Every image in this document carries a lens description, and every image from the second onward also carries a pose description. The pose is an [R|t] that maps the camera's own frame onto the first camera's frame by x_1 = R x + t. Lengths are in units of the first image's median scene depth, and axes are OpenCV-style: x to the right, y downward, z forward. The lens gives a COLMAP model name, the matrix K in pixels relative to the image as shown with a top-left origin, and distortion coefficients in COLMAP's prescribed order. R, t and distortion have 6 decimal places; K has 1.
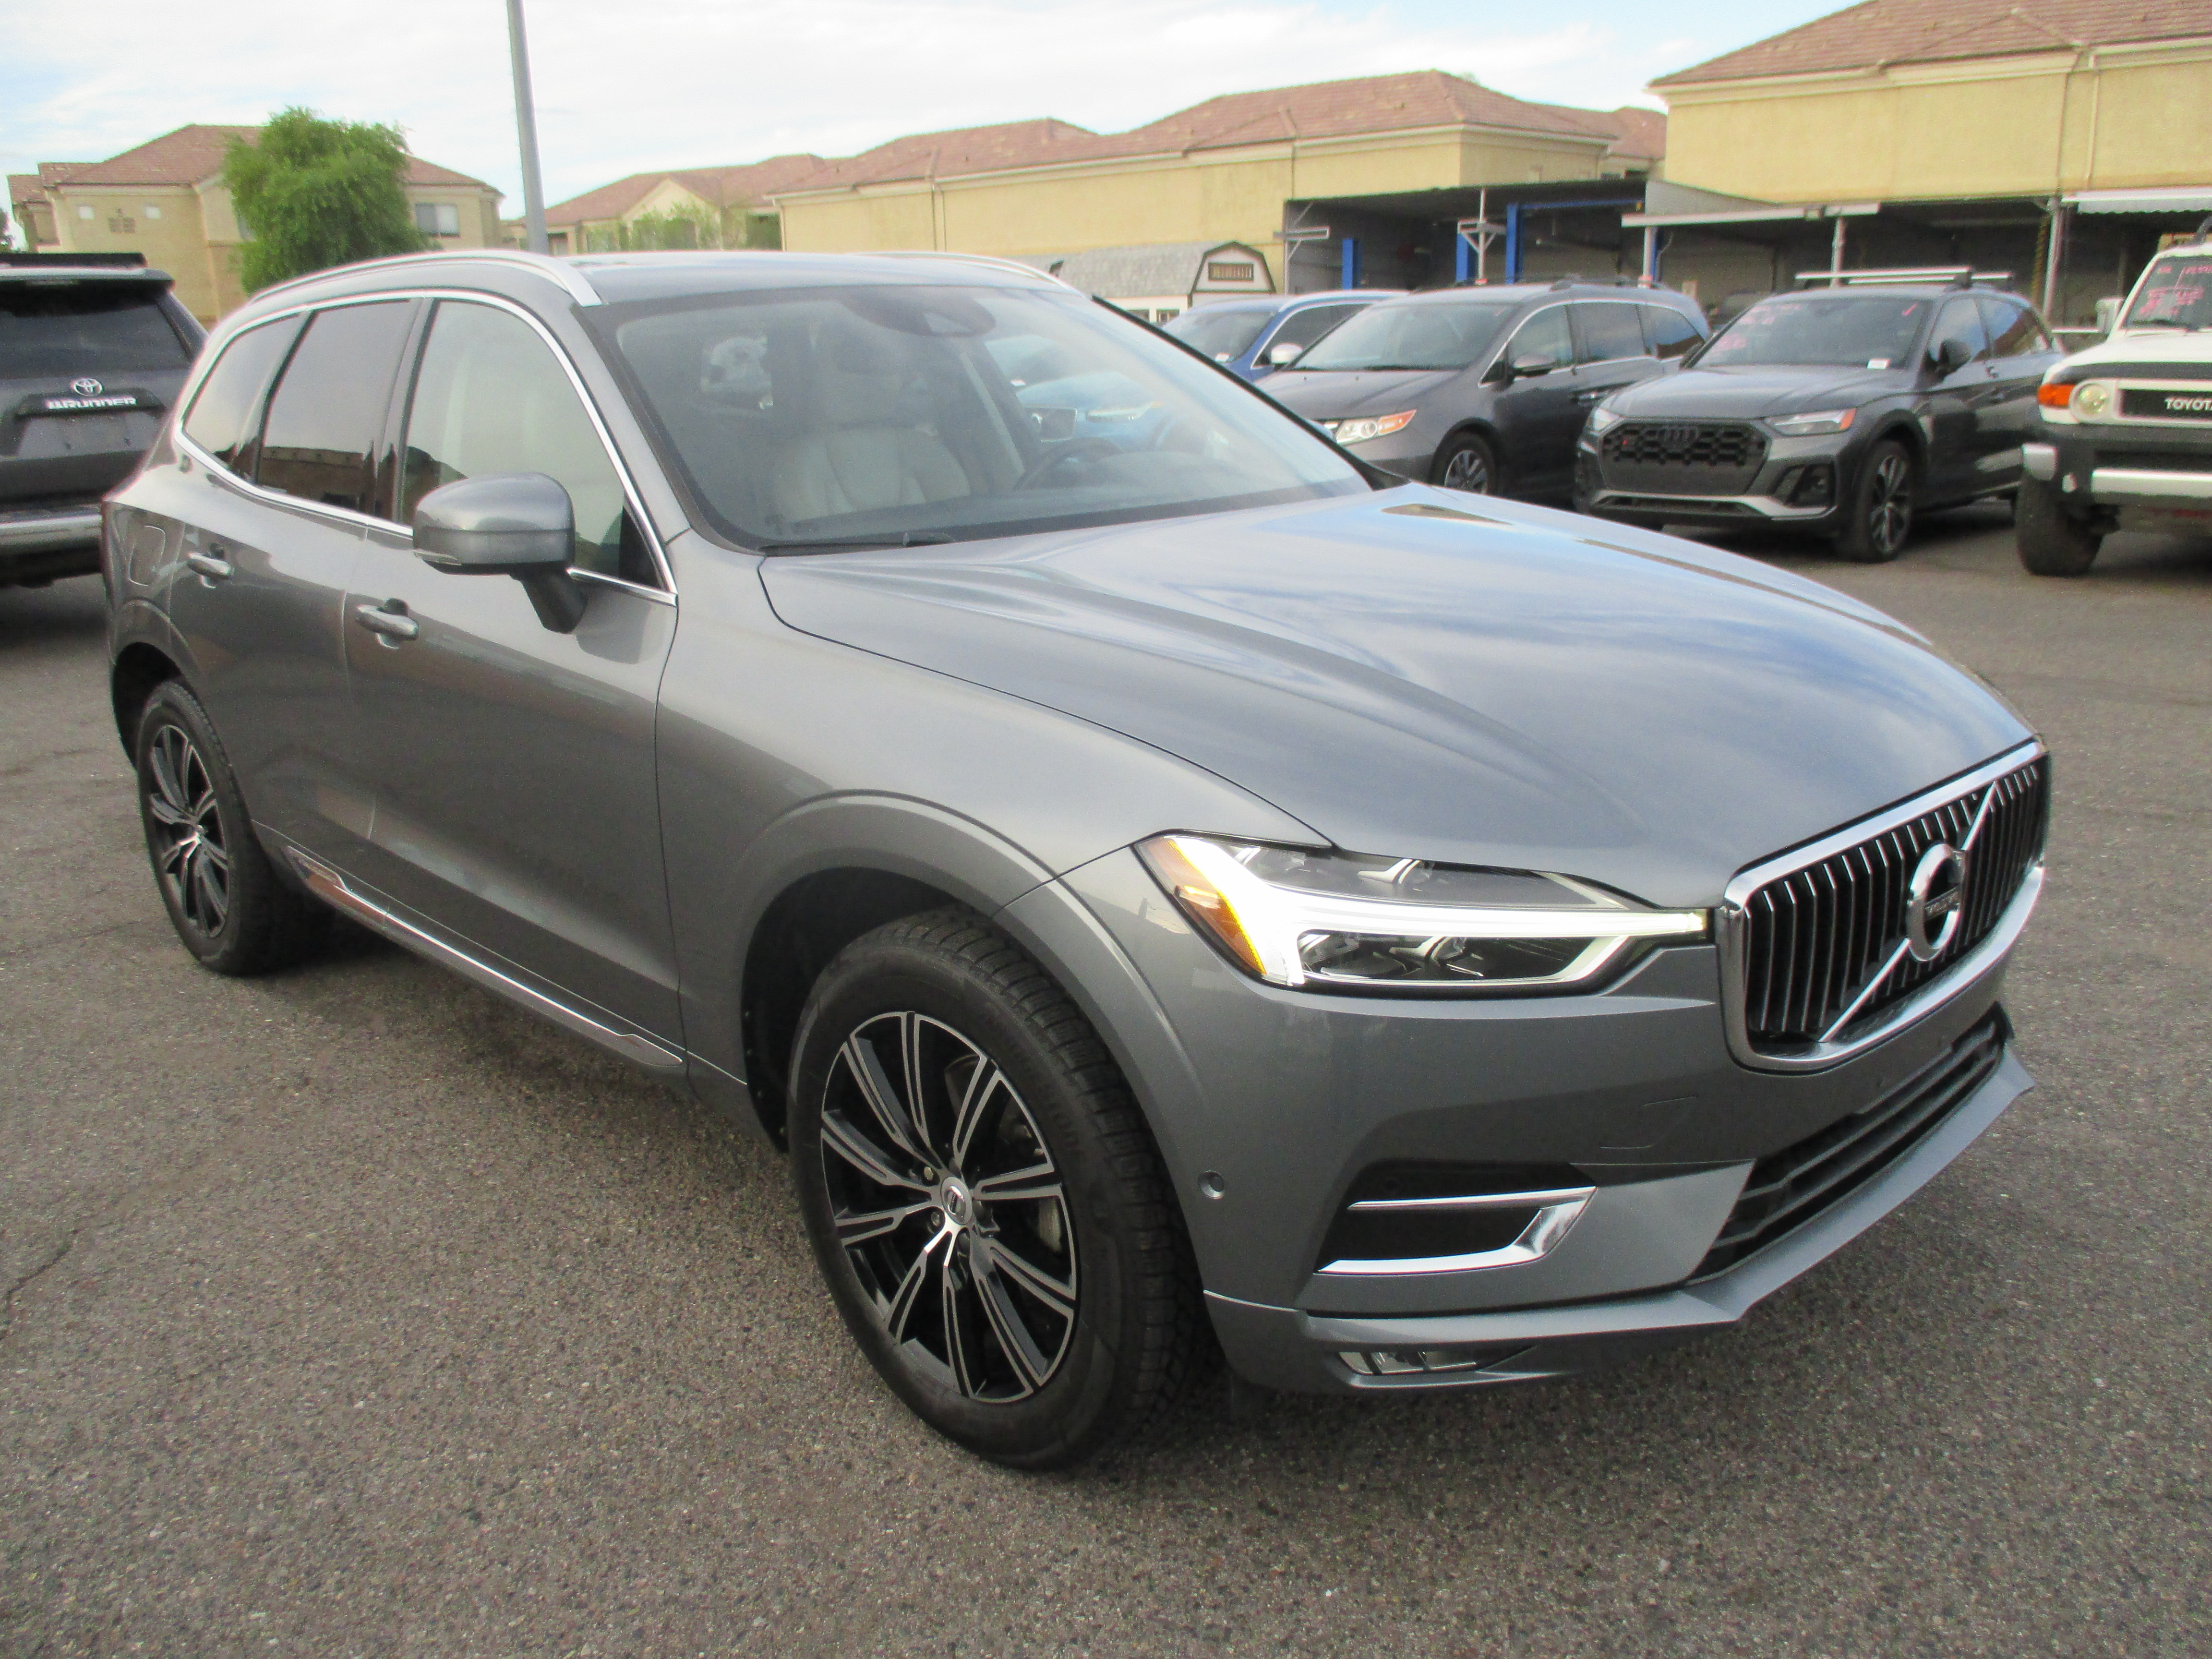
lens RADIAL K [[1836.1, 0, 1106.0], [0, 1836.1, 829.5], [0, 0, 1]] dist [-0.034209, 0.000848]
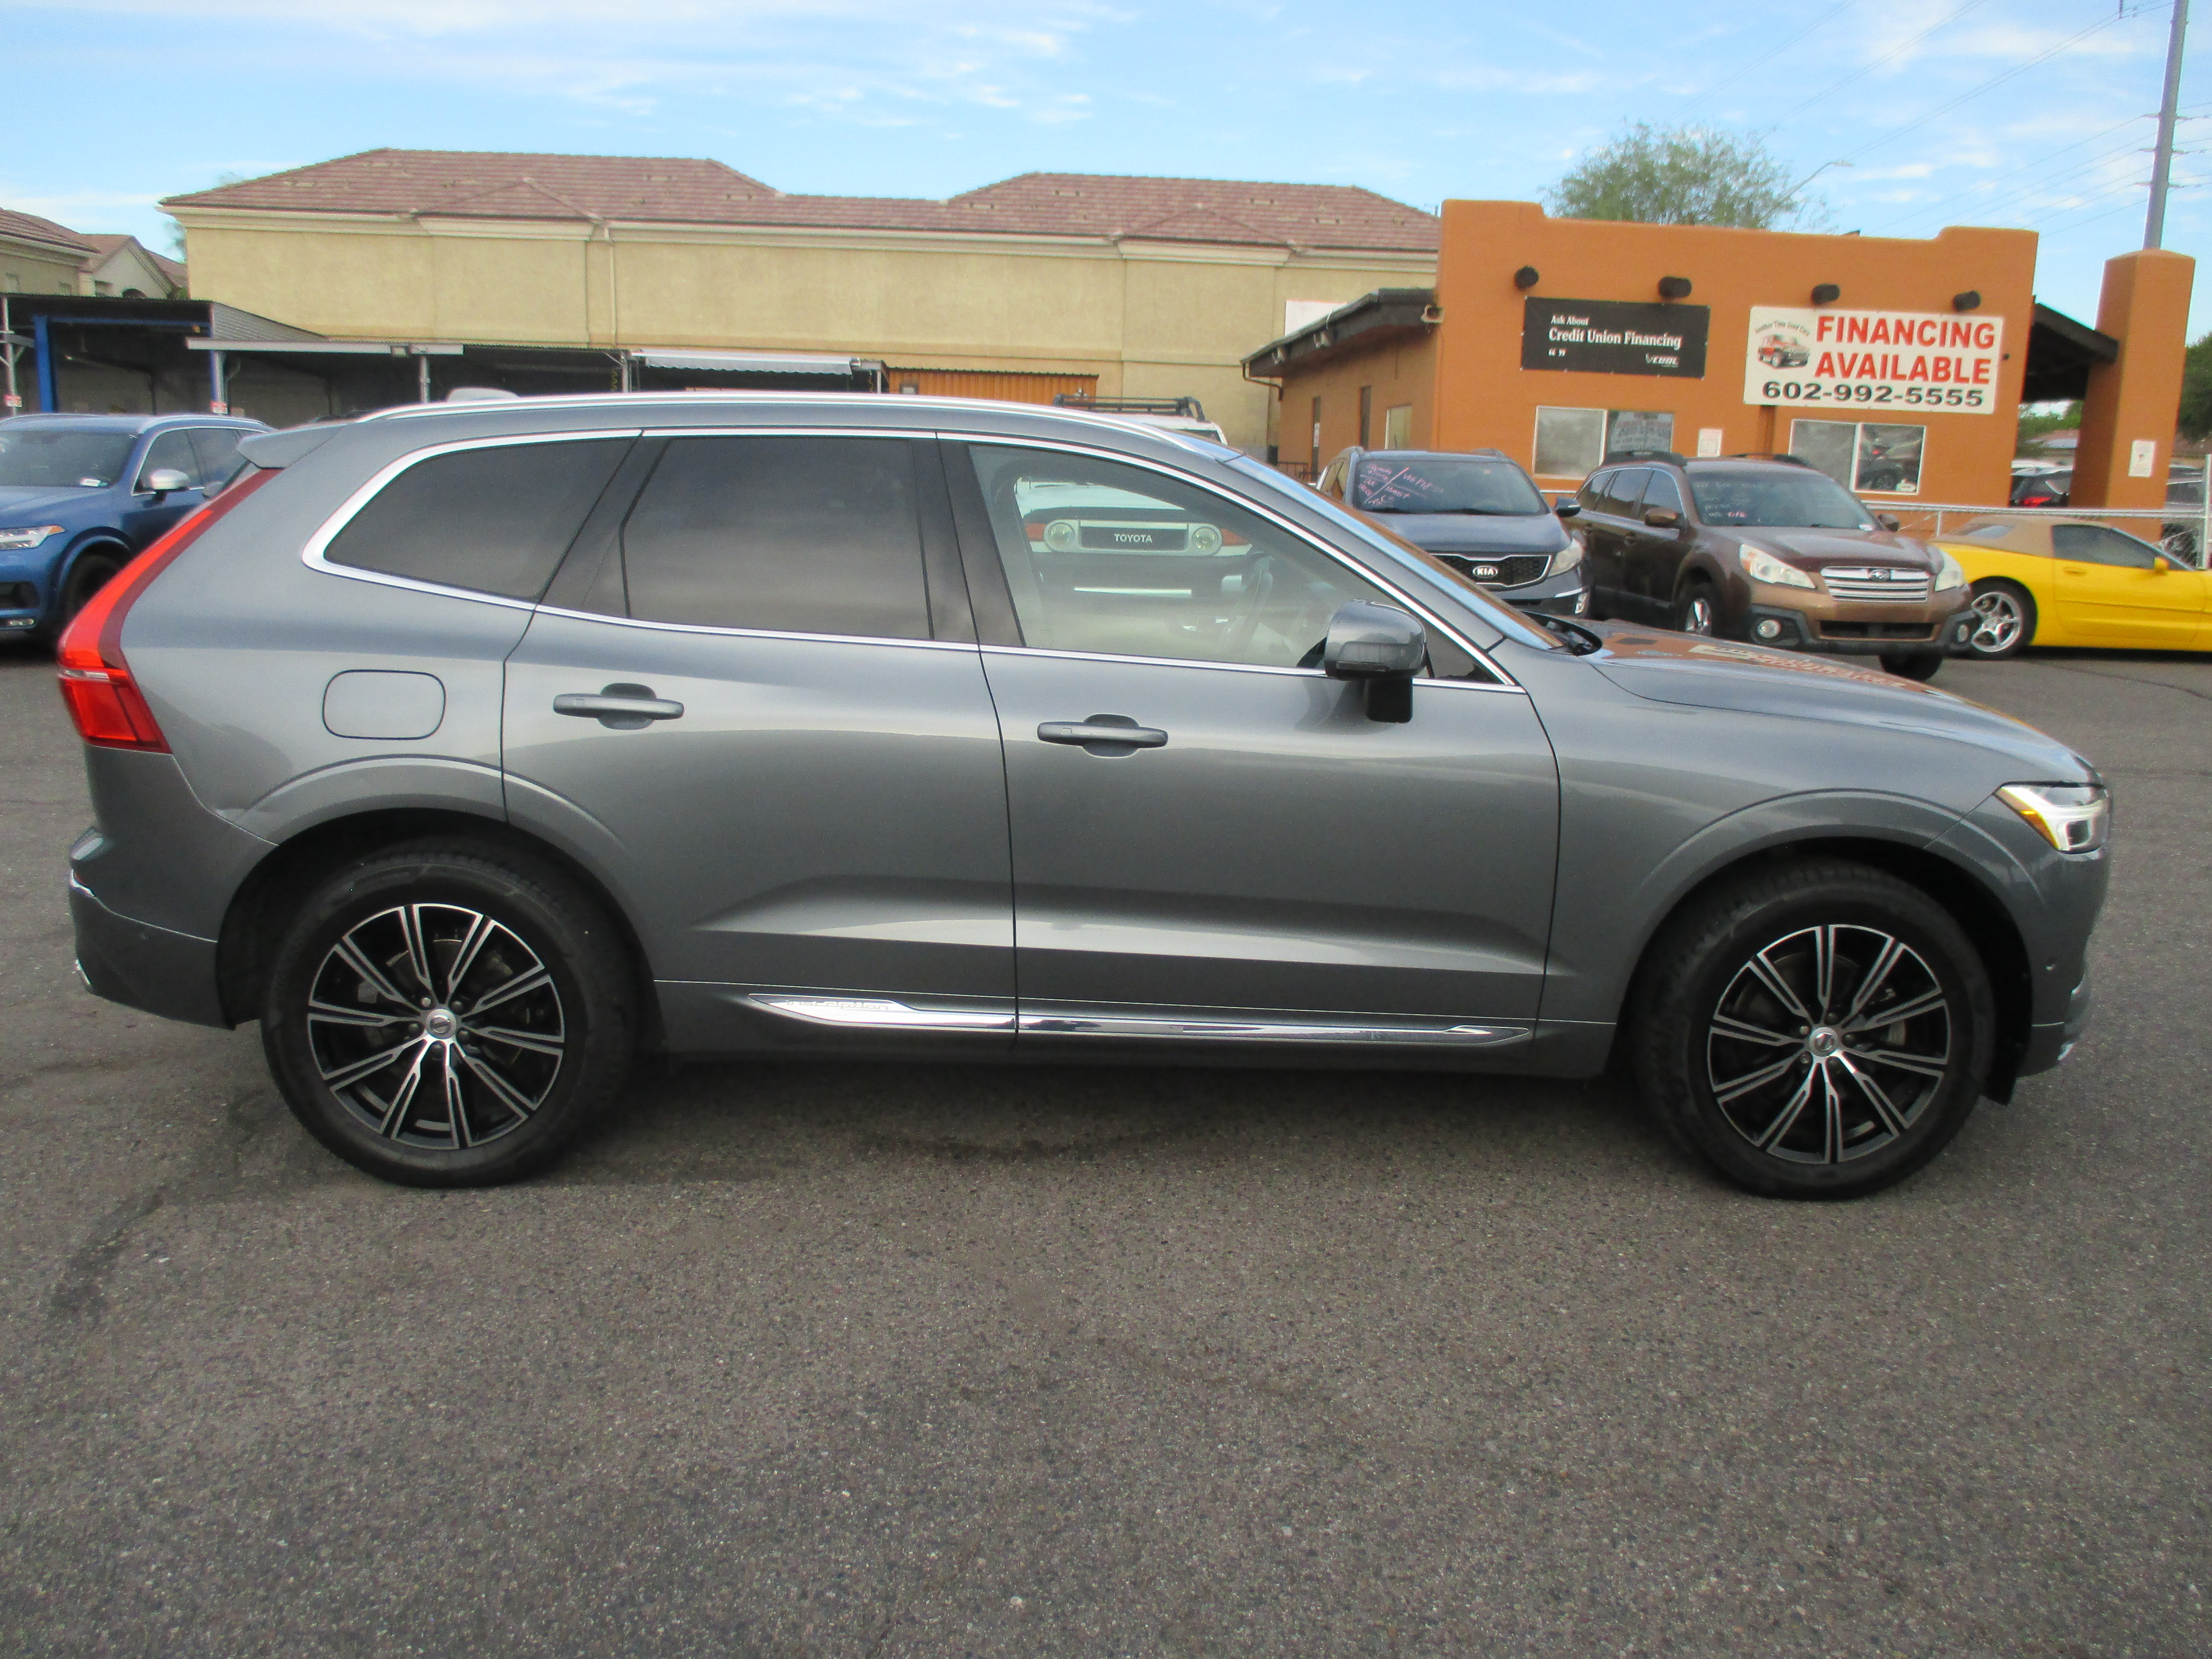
lens RADIAL K [[1836.1, 0, 1106.0], [0, 1836.1, 829.5], [0, 0, 1]] dist [-0.034209, 0.000848]
pose [[0.687491, -0.107148, 0.718245, -0.102943], [0.154539, 0.987987, -0.000533, -0.005011], [-0.709559, 0.111363, 0.695790, 0.018861]]
